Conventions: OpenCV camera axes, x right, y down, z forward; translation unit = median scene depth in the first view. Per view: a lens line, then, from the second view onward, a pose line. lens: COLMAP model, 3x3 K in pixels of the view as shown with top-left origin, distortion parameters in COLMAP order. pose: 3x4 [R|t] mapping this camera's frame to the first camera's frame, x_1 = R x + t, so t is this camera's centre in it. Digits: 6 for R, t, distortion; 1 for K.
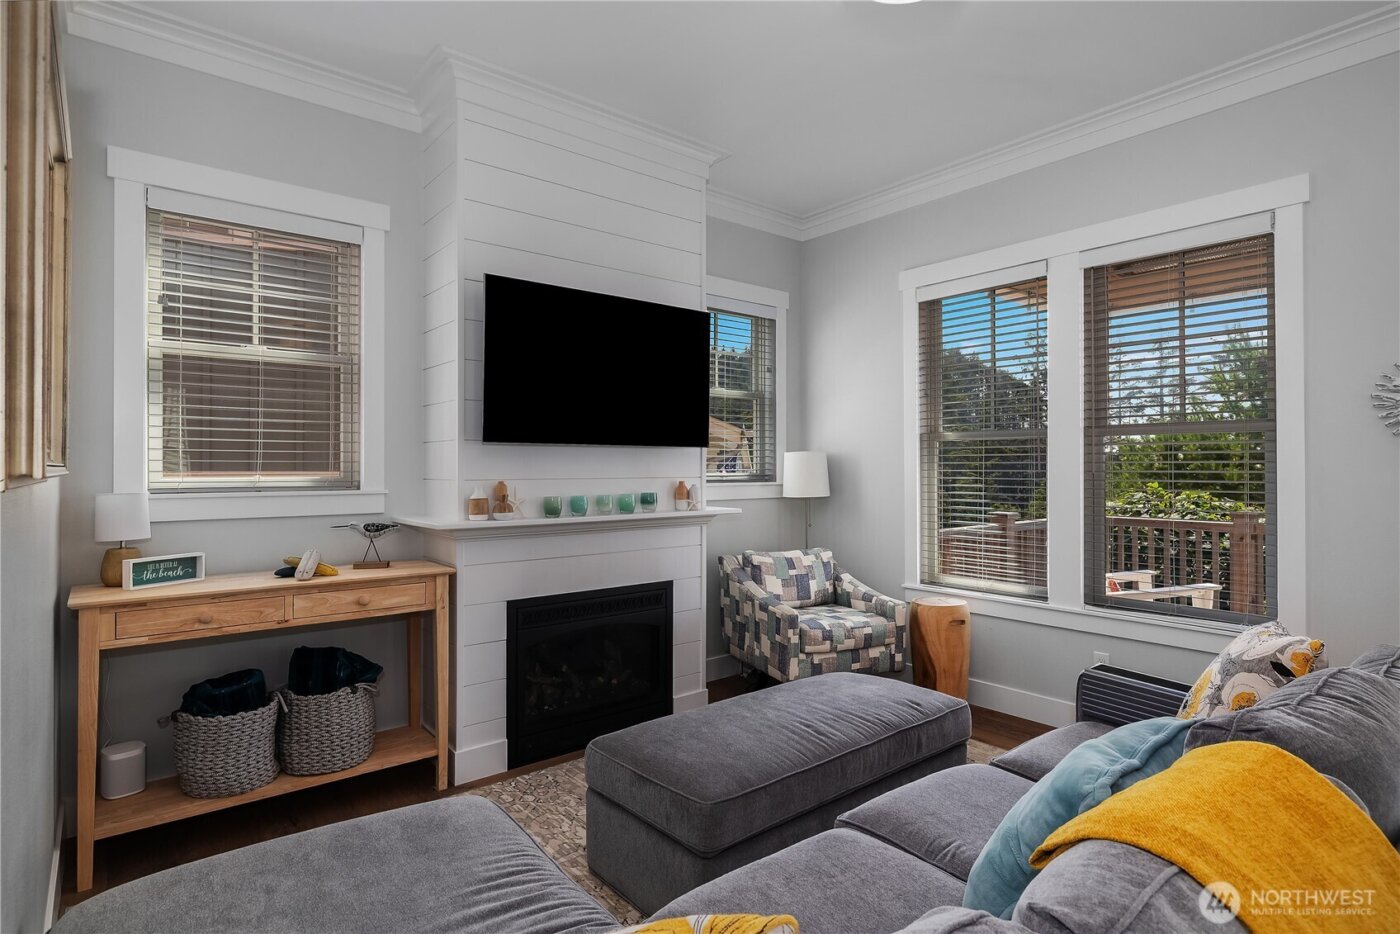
lens RADIAL K [[730.8, 0, 695.8], [0, 730.8, 467.6], [0, 0, 1]] dist [0.000939, 0.000300]
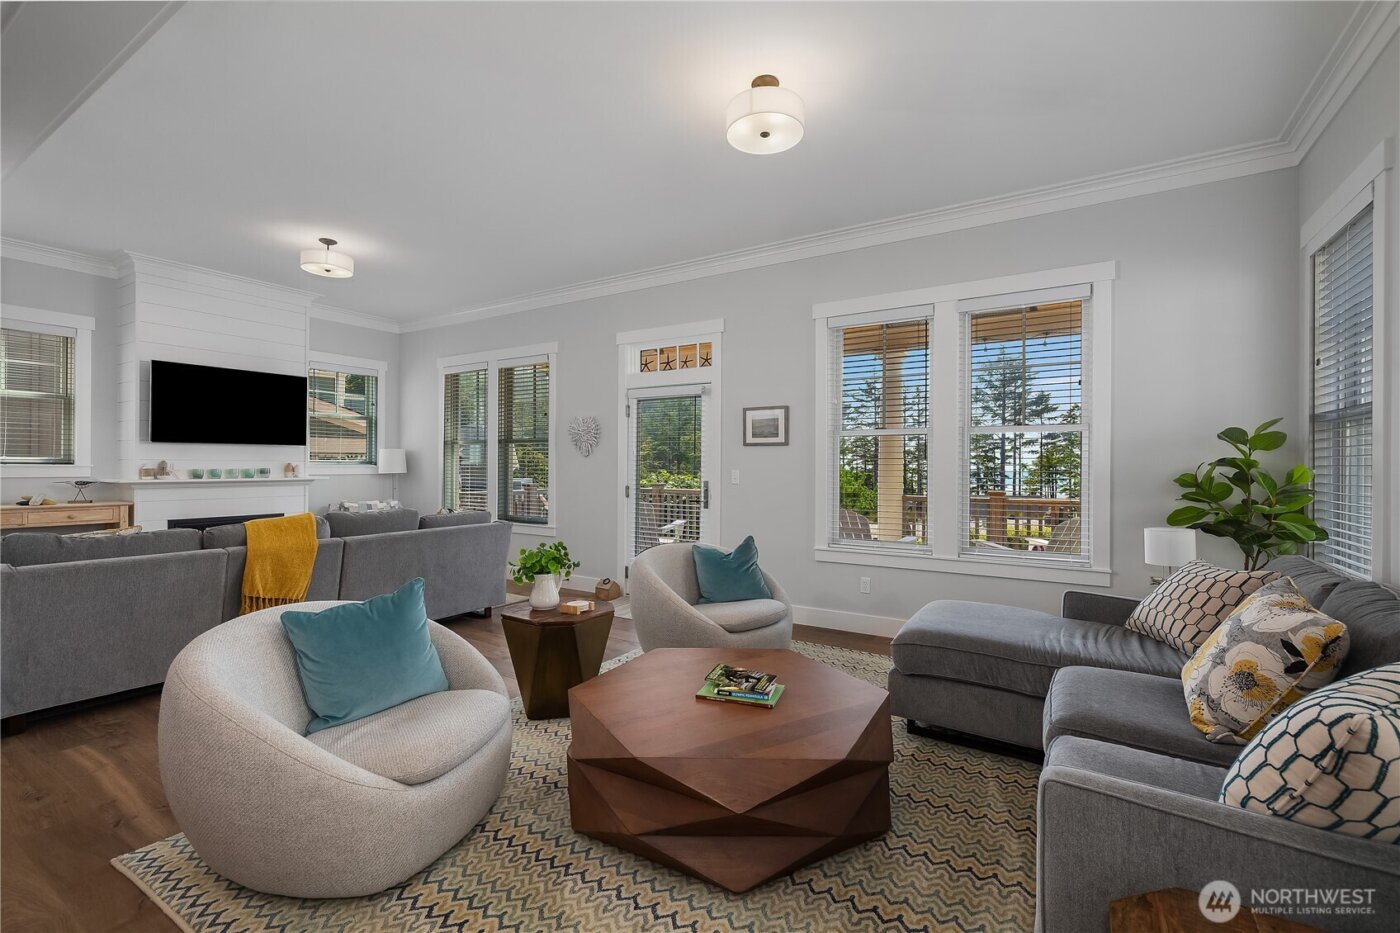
lens RADIAL K [[600.0, 0, 698.8], [0, 600.0, 467.8], [0, 0, 1]] dist [0.010053, 0.000105]
pose [[0.945679, 0.003278, 0.325087, 0.577998], [-0.005004, 0.999977, 0.004474, 0.022408], [-0.325065, -0.005858, 0.945674, -1.047486]]
